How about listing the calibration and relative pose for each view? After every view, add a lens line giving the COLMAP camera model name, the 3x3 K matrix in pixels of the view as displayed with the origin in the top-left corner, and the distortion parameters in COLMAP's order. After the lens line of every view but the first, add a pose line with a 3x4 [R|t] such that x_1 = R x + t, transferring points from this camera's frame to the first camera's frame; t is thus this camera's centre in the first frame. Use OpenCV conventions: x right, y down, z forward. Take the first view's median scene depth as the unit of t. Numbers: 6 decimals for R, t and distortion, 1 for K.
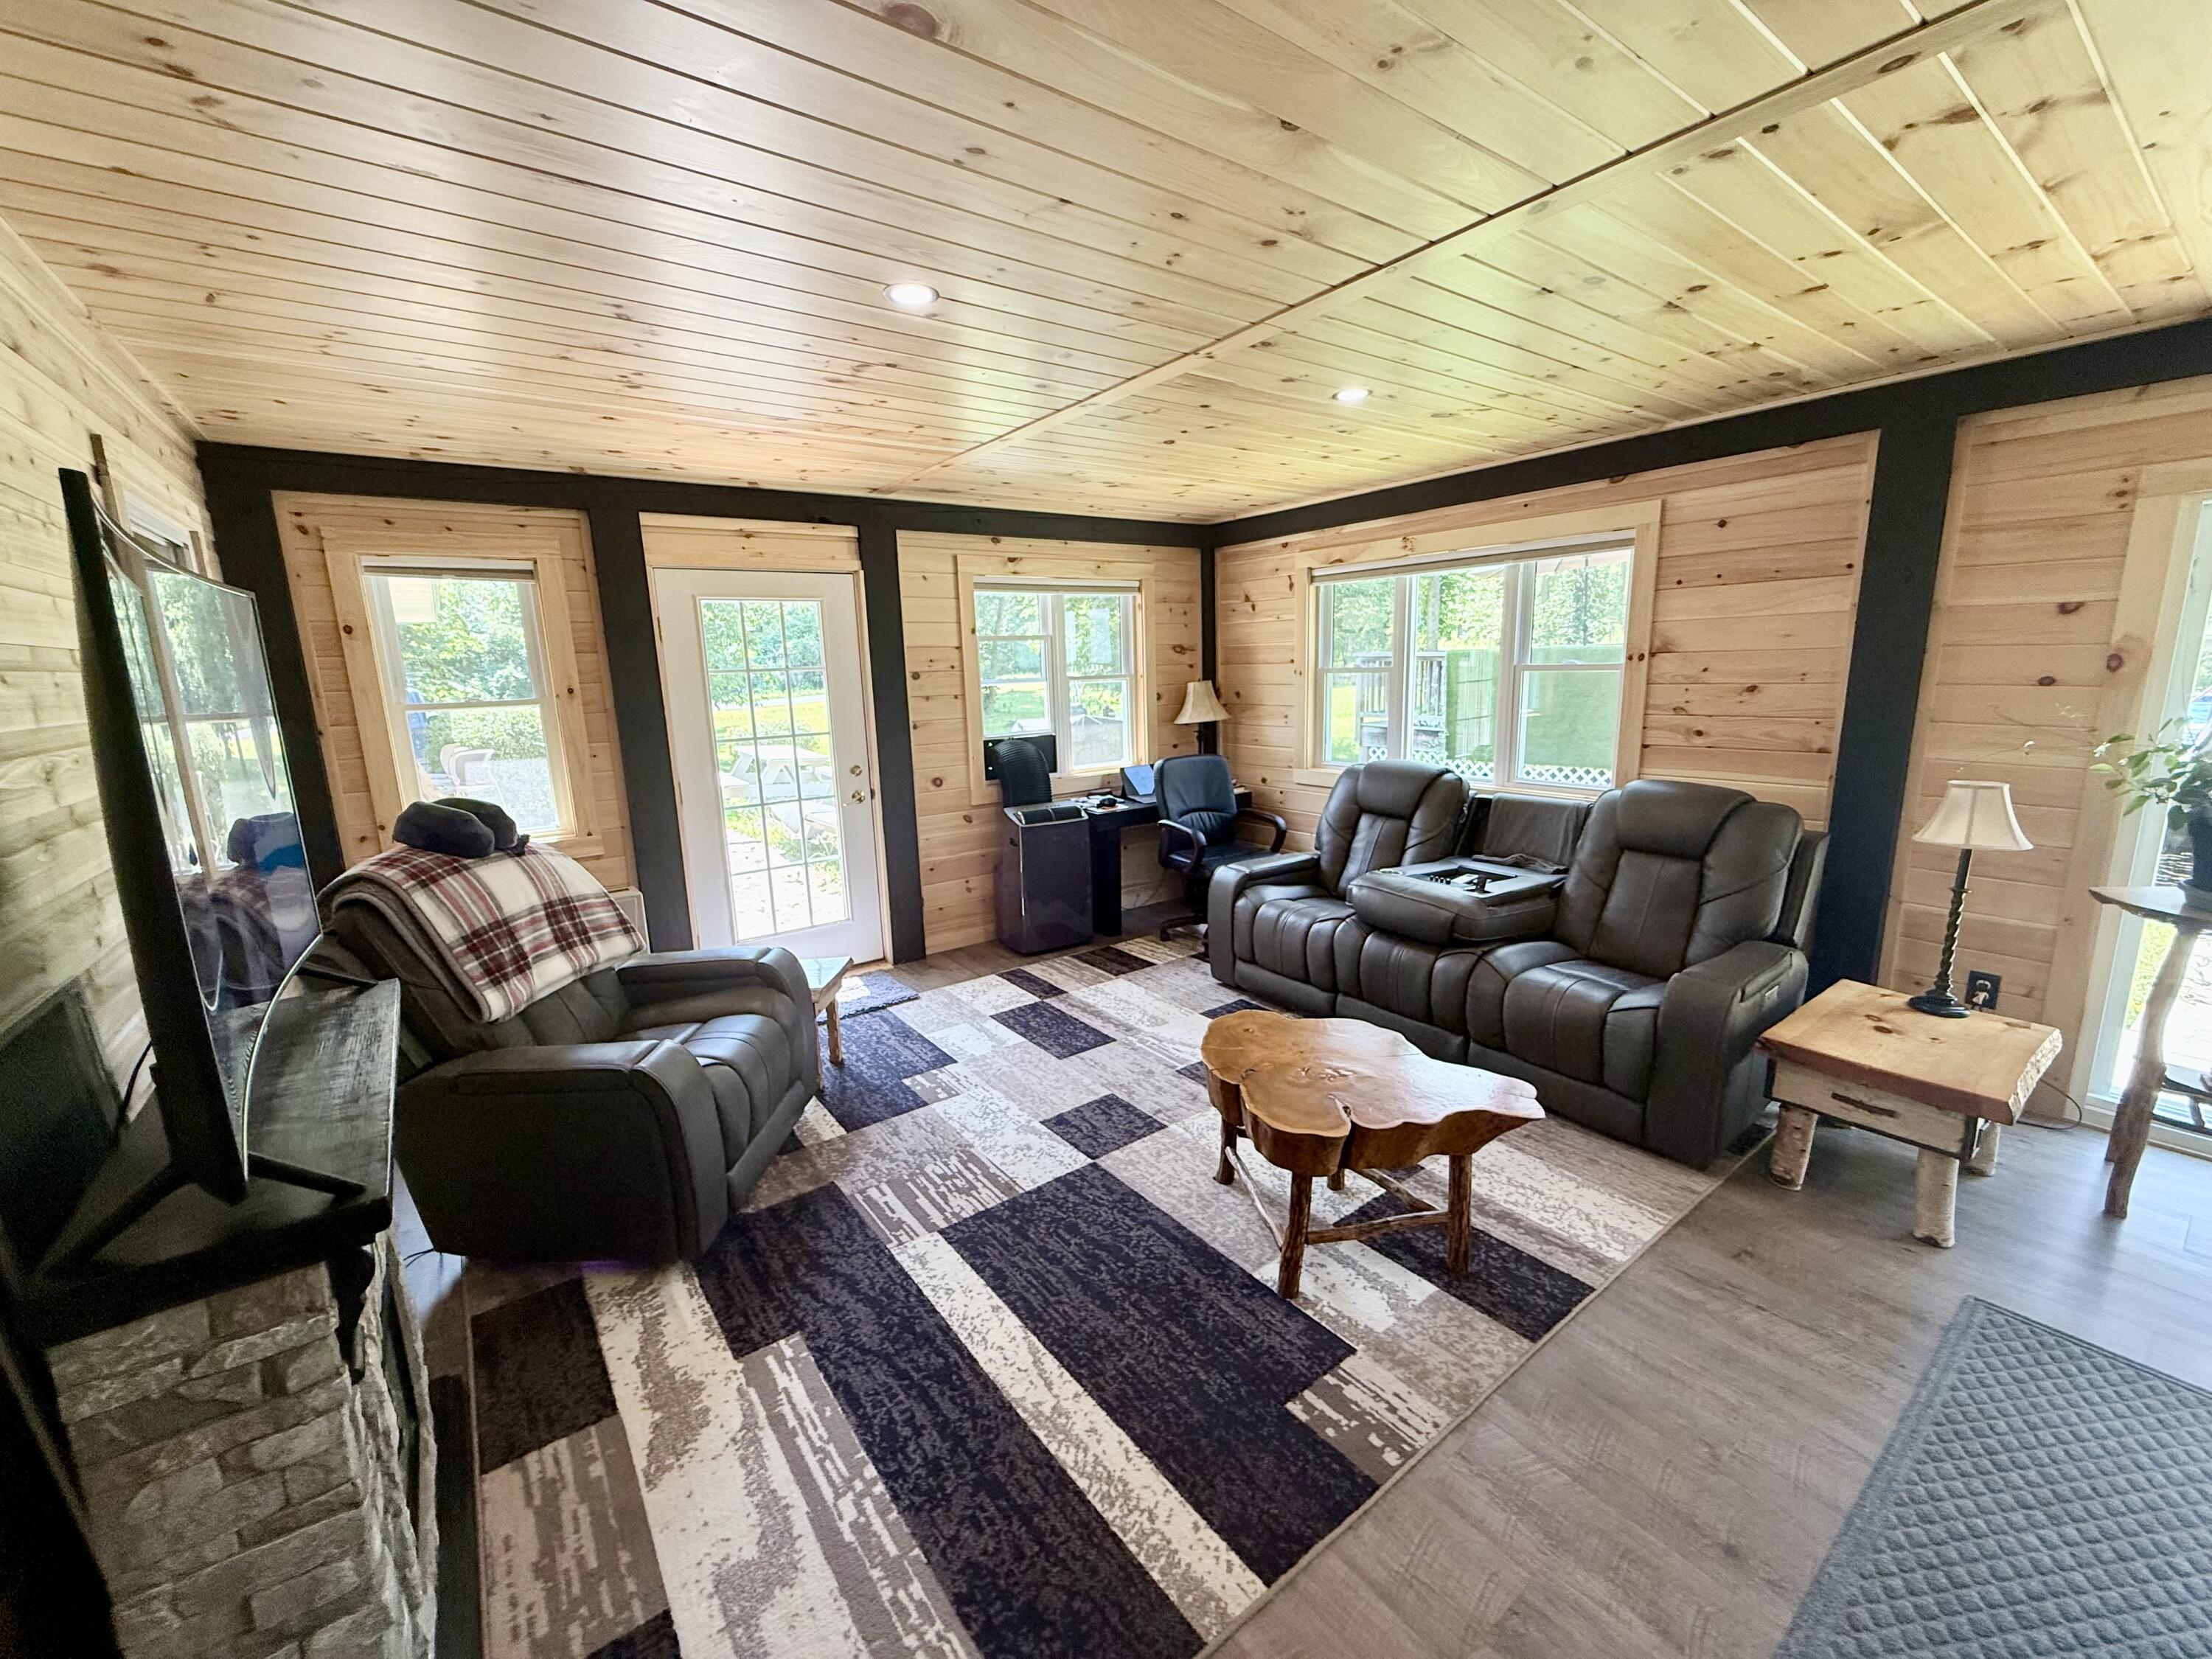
lens RADIAL K [[881.5, 0, 1101.1], [0, 881.5, 829.3], [0, 0, 1]] dist [0.000151, 0.000115]
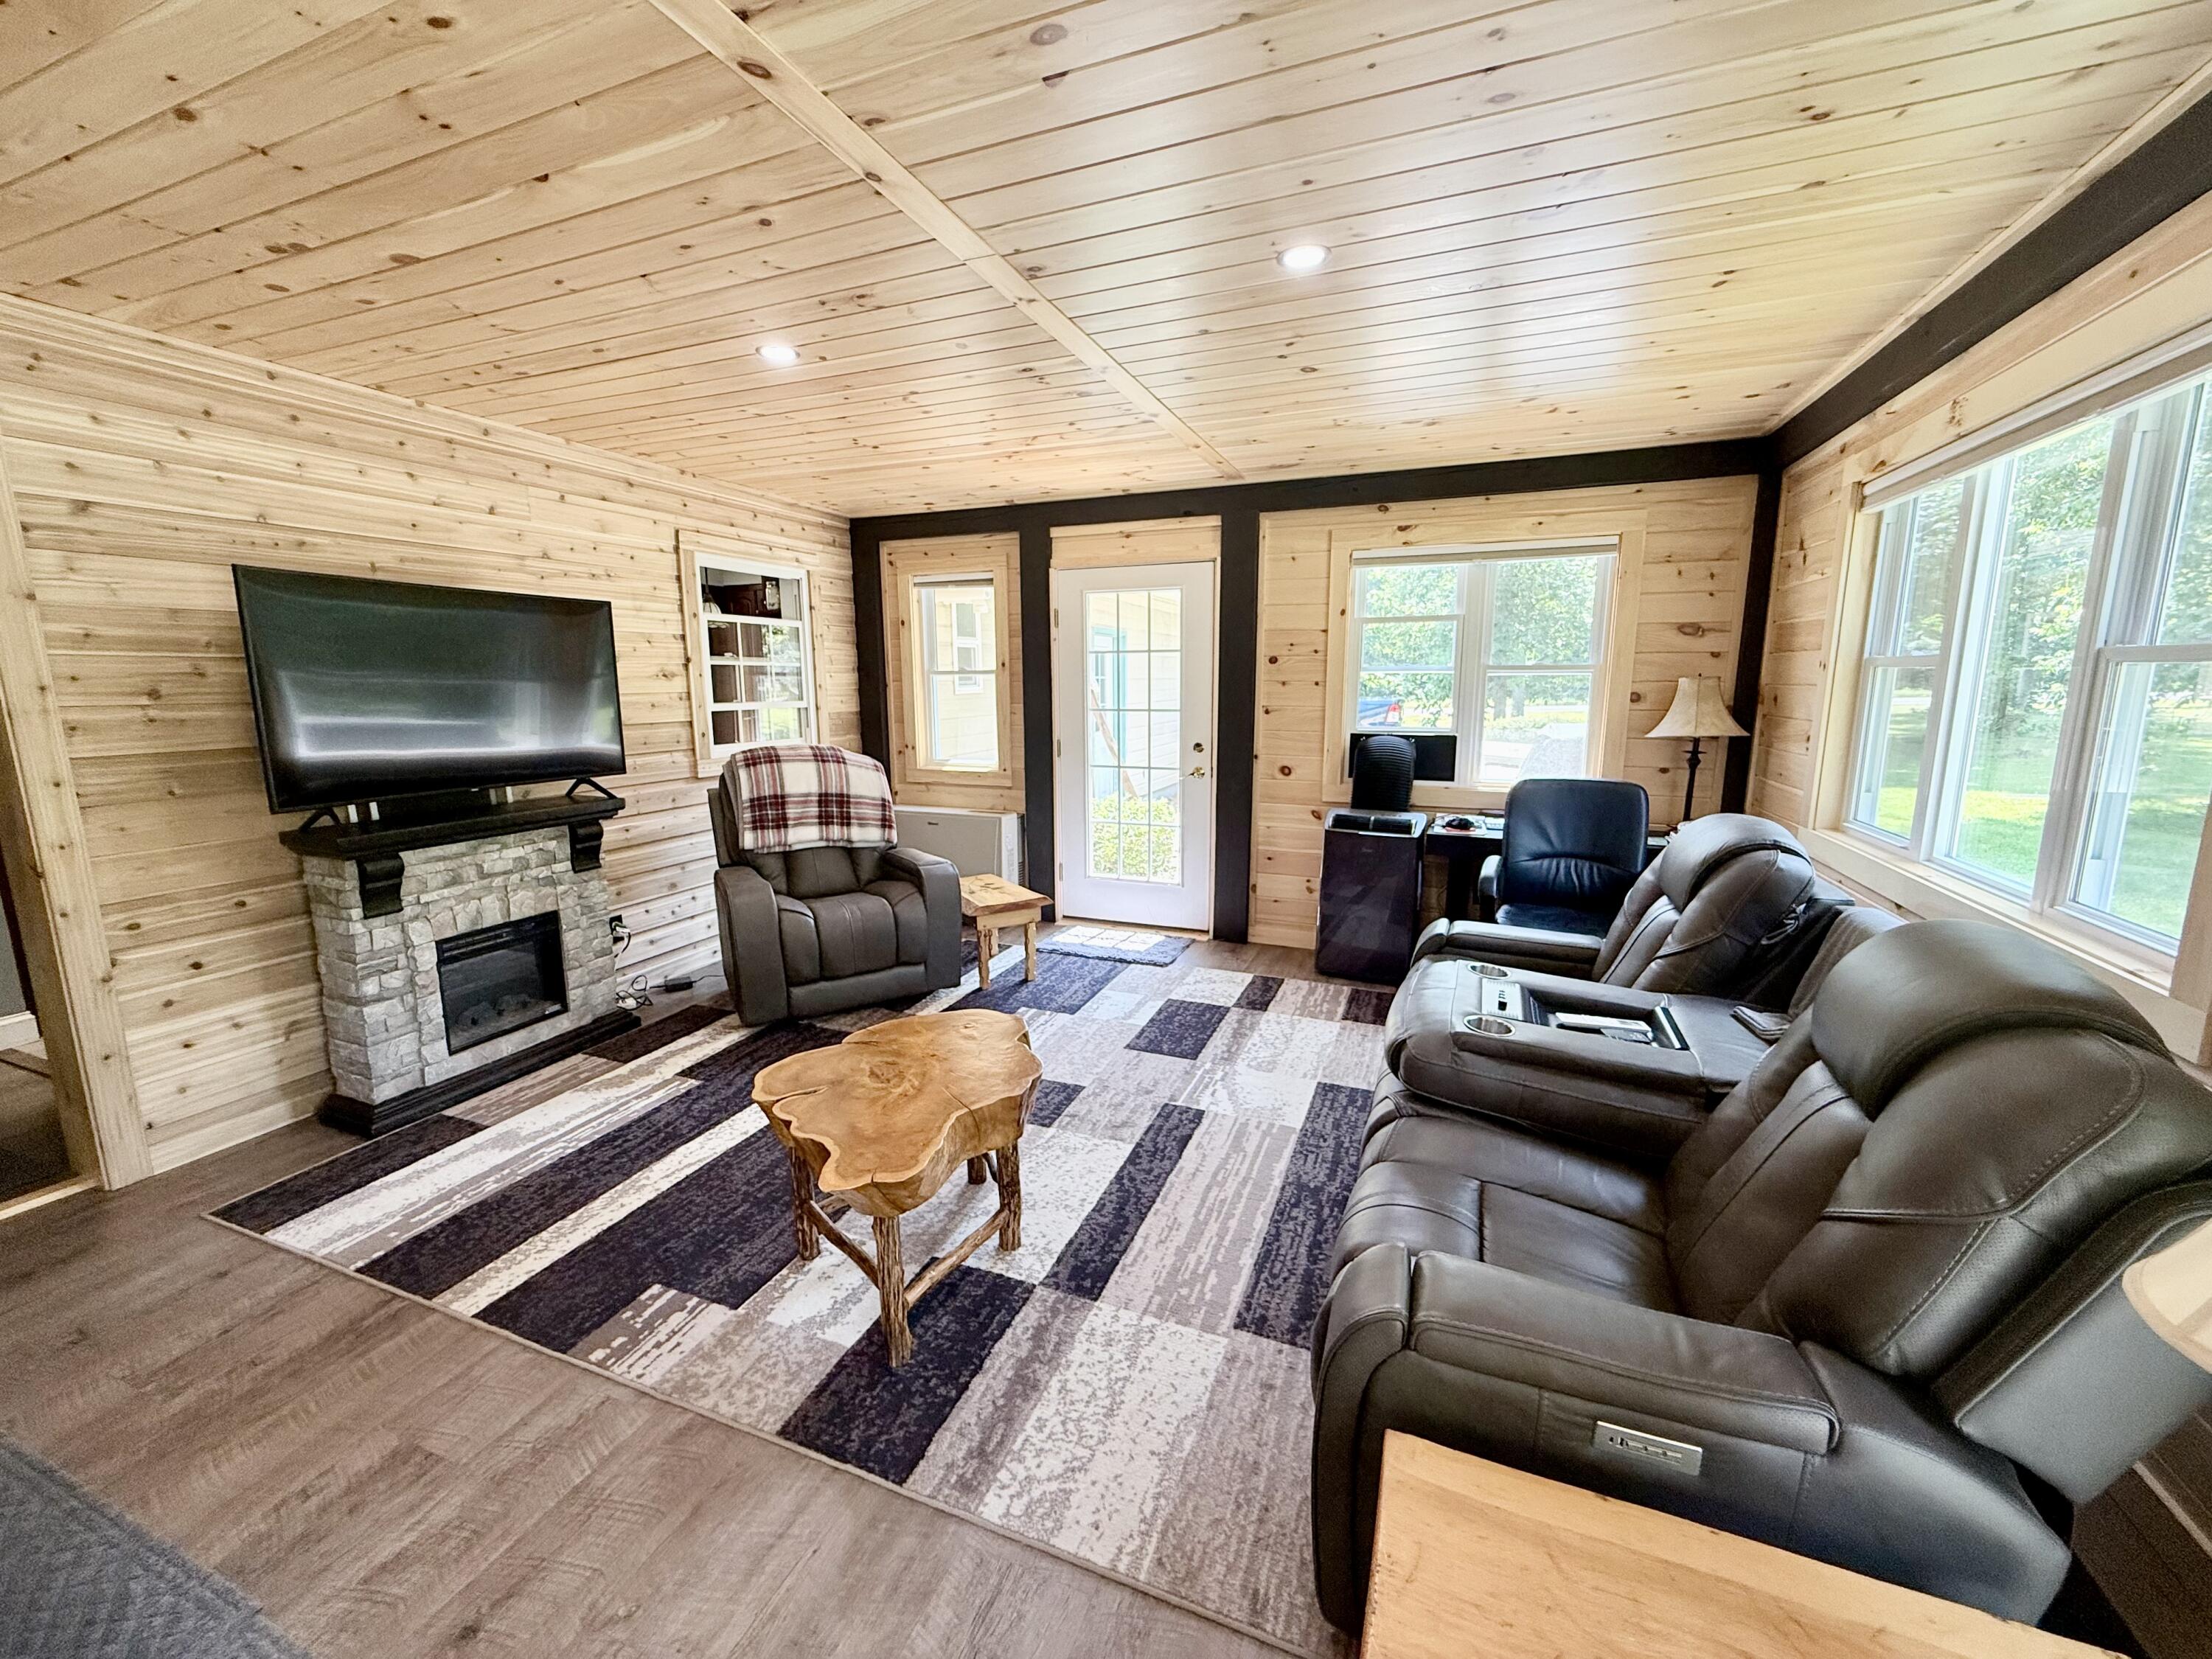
lens RADIAL K [[881.5, 0, 1101.1], [0, 881.5, 829.3], [0, 0, 1]] dist [0.000151, 0.000115]
pose [[0.526056, 0.172051, -0.832865, 0.653806], [-0.170325, 0.980795, 0.095029, -0.059822], [0.833219, 0.091867, 0.545258, 0.389283]]
